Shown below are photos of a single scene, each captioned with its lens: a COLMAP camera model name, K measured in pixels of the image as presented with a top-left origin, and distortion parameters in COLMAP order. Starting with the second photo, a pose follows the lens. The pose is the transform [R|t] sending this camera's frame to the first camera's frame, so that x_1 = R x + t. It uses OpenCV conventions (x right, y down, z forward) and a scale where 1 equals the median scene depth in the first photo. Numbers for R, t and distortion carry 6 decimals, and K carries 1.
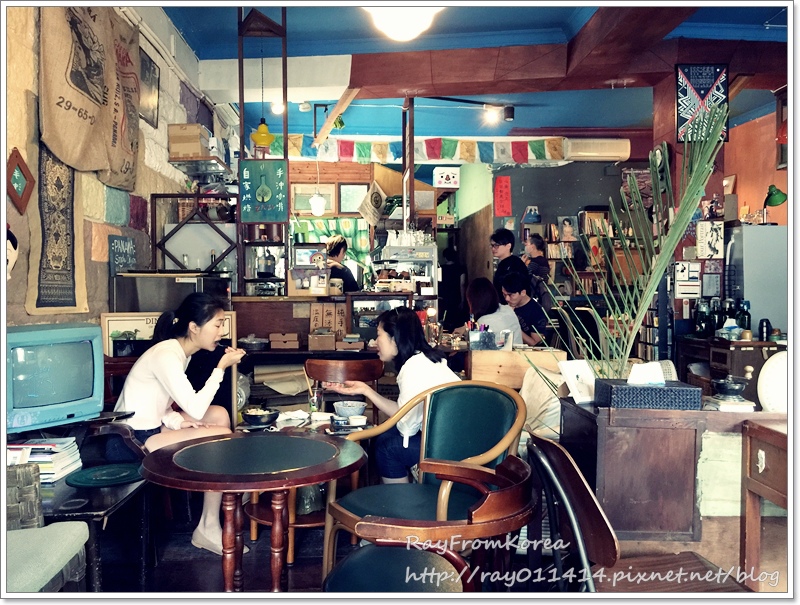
lens RADIAL K [[676.3, 0, 399.6], [0, 676.3, 300.6], [0, 0, 1]] dist [0.051415, -0.011743]
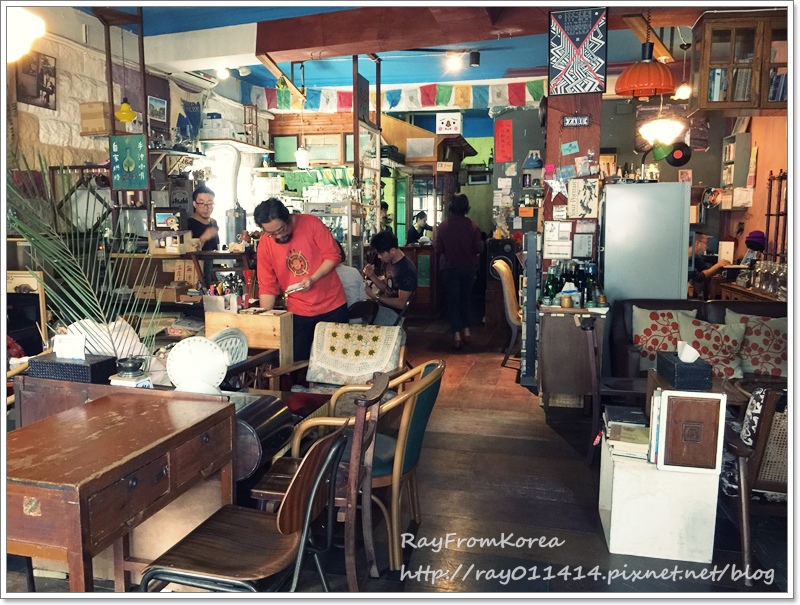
lens RADIAL K [[676.3, 0, 400.1], [0, 676.3, 303.3], [0, 0, 1]] dist [0.051415, -0.011743]
pose [[0.958565, 0.038766, -0.282223, 0.483874], [-0.007925, 0.993943, 0.109612, -0.044801], [0.284763, -0.102834, 0.953066, -0.000882]]
